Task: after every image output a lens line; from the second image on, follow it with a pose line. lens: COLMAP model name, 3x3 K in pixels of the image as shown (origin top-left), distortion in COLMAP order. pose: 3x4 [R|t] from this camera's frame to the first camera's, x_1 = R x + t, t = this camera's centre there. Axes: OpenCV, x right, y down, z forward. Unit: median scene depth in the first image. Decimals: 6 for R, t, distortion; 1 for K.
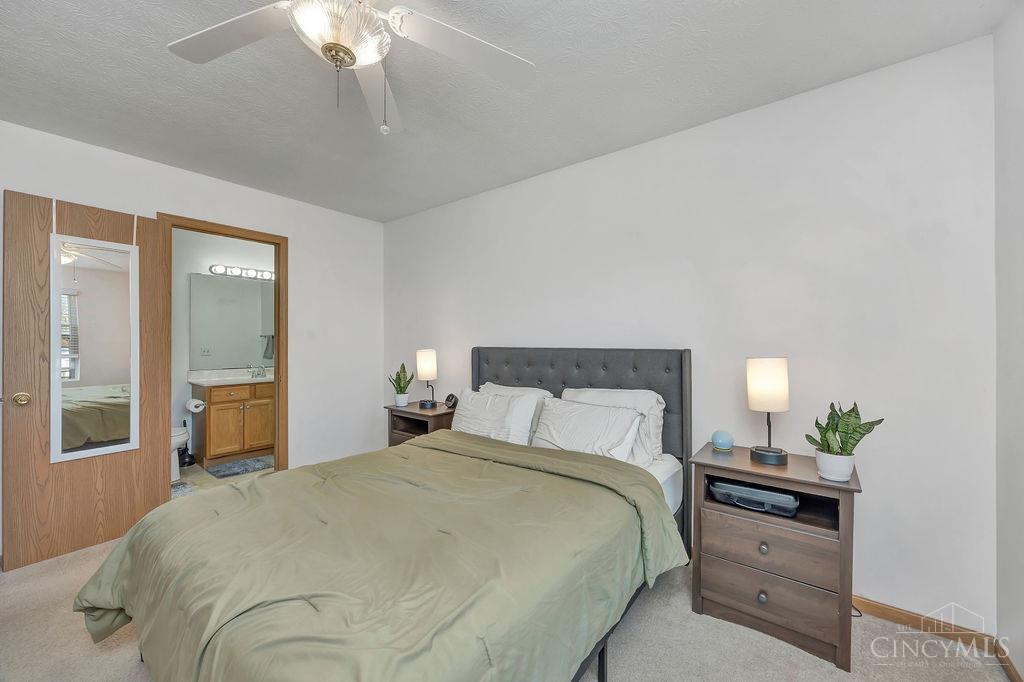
lens RADIAL K [[391.8, 0, 508.4], [0, 391.8, 340.9], [0, 0, 1]] dist [-0.013101, -0.000039]
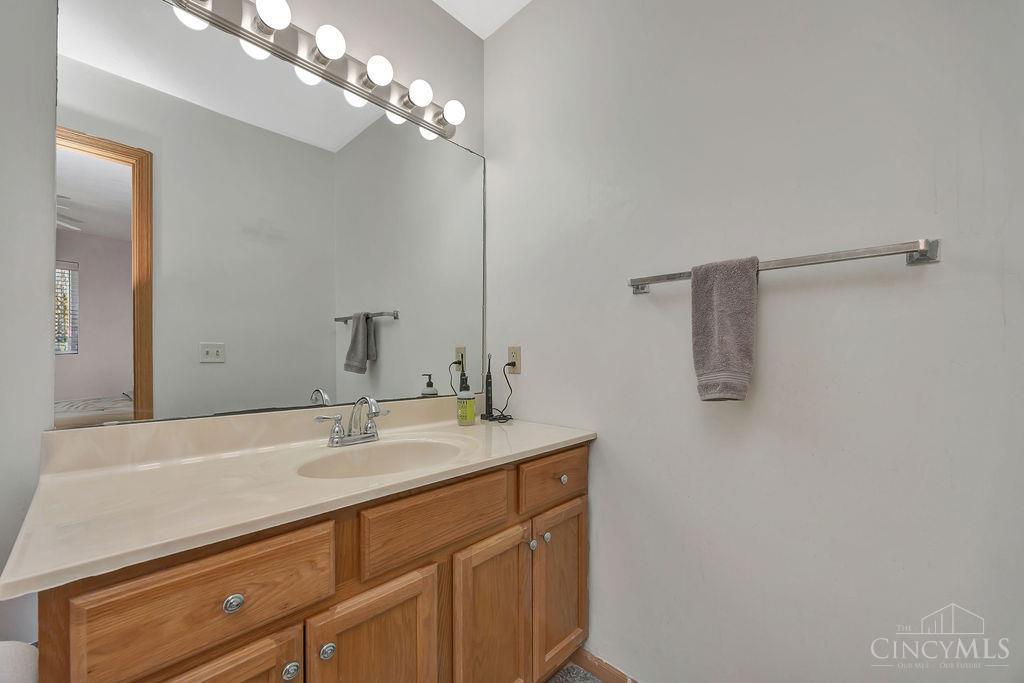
lens RADIAL K [[391.8, 0, 515.0], [0, 391.8, 351.4], [0, 0, 1]] dist [-0.013101, -0.000039]
pose [[0.996299, 0.000363, -0.085949, -0.552382], [-0.000635, 0.999995, -0.003141, 0.034271], [0.085948, 0.003184, 0.996295, 0.807881]]
